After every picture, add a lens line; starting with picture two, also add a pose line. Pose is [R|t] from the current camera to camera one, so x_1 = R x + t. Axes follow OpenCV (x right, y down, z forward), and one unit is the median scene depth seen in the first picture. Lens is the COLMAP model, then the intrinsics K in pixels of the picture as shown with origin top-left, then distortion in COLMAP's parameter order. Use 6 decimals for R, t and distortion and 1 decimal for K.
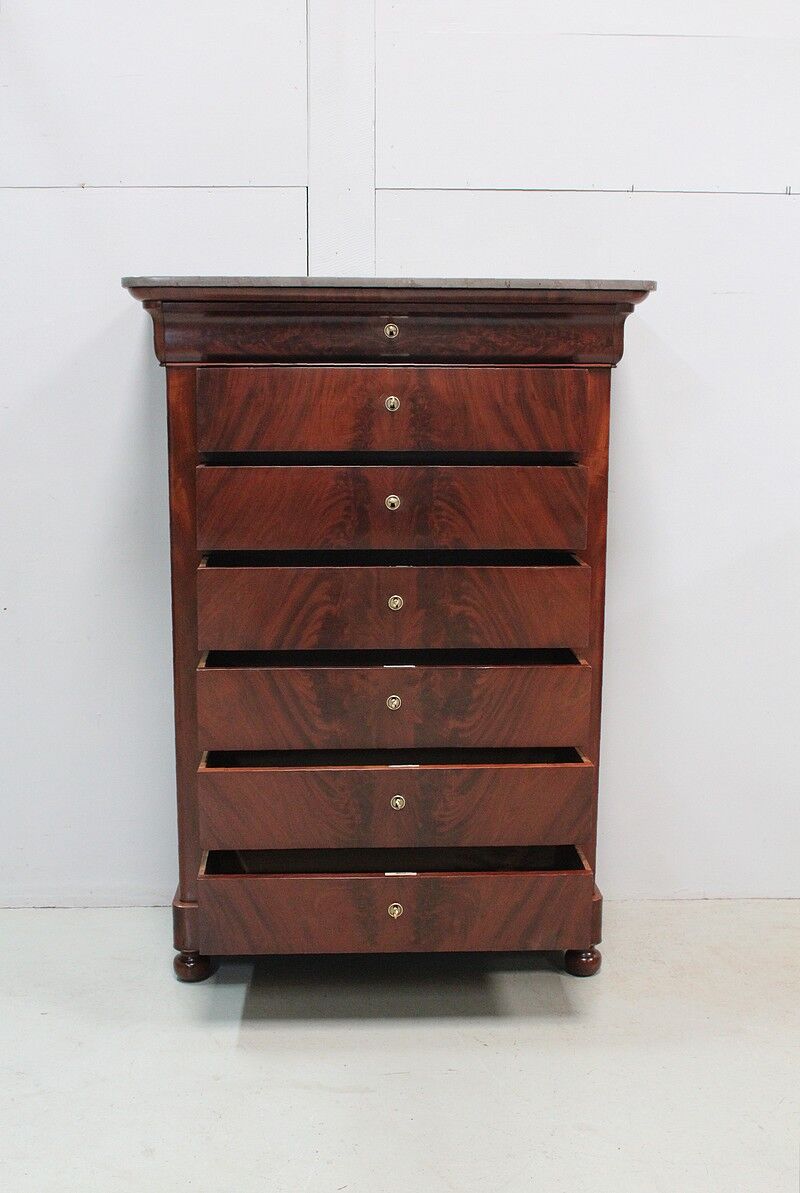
lens RADIAL K [[1324.2, 0, 404.0], [0, 1324.2, 600.3], [0, 0, 1]] dist [0.050115, 0.000000]
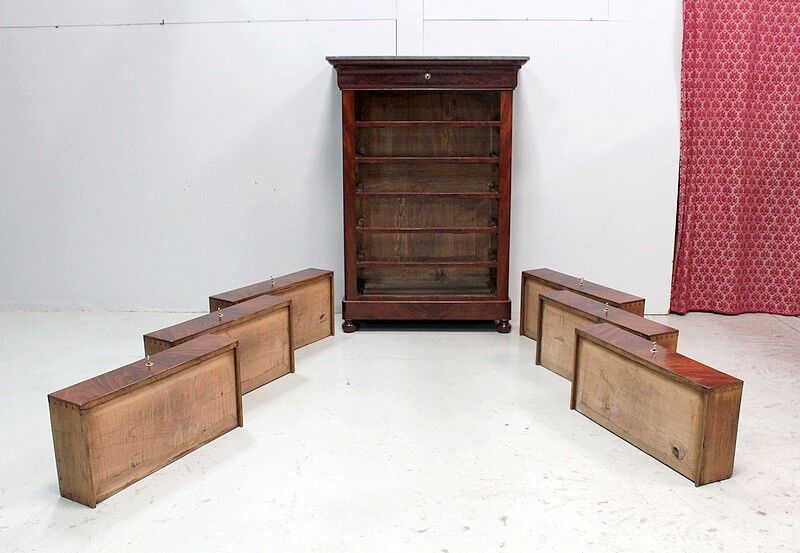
lens RADIAL K [[924.3, 0, 407.3], [0, 924.3, 273.8], [0, 0, 1]] dist [0.031045, 0.000000]
pose [[0.999038, 0.003432, -0.043712, 0.030189], [-0.003530, 0.999991, -0.002185, 0.182081], [0.043704, 0.002338, 0.999042, -0.786373]]
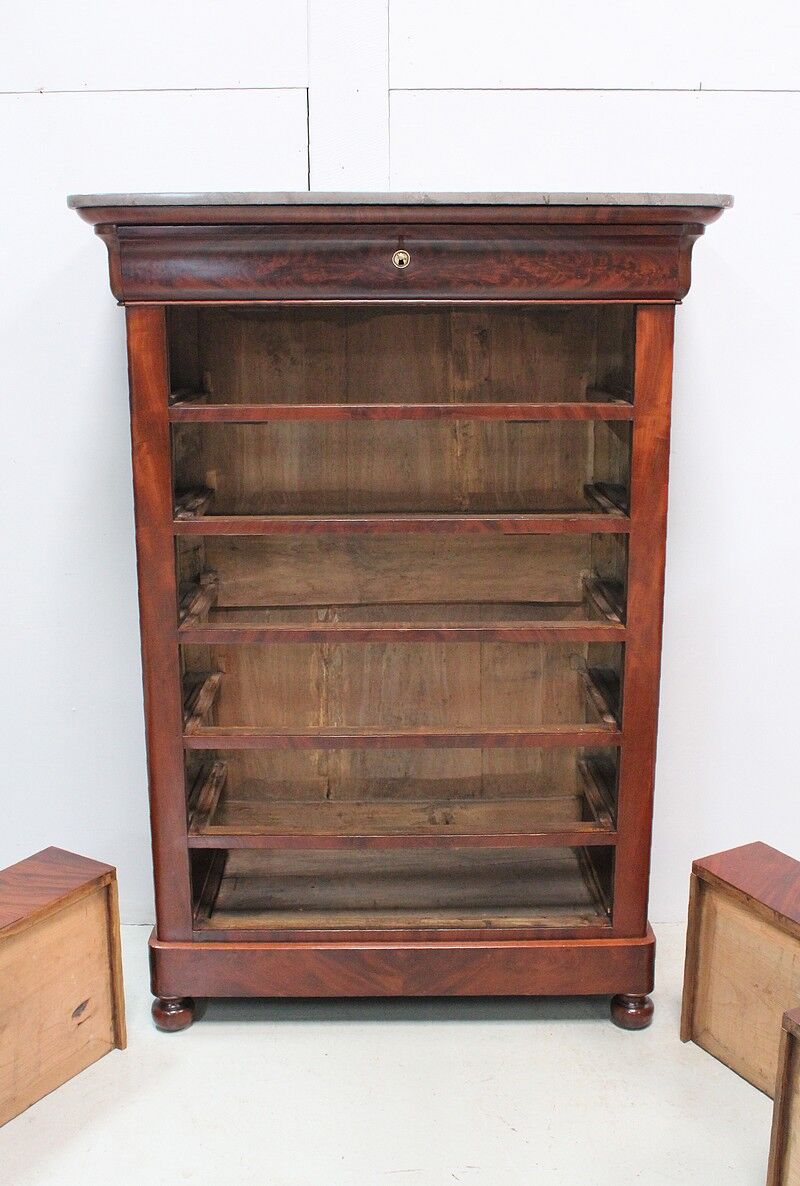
lens RADIAL K [[1273.9, 0, 407.4], [0, 1273.9, 599.2], [0, 0, 1]] dist [-0.009159, 0.000000]
pose [[0.999683, 0.000286, -0.025177, 0.013010], [0.001284, 0.998057, 0.062294, -0.043581], [0.025146, -0.062306, 0.997740, 0.208403]]
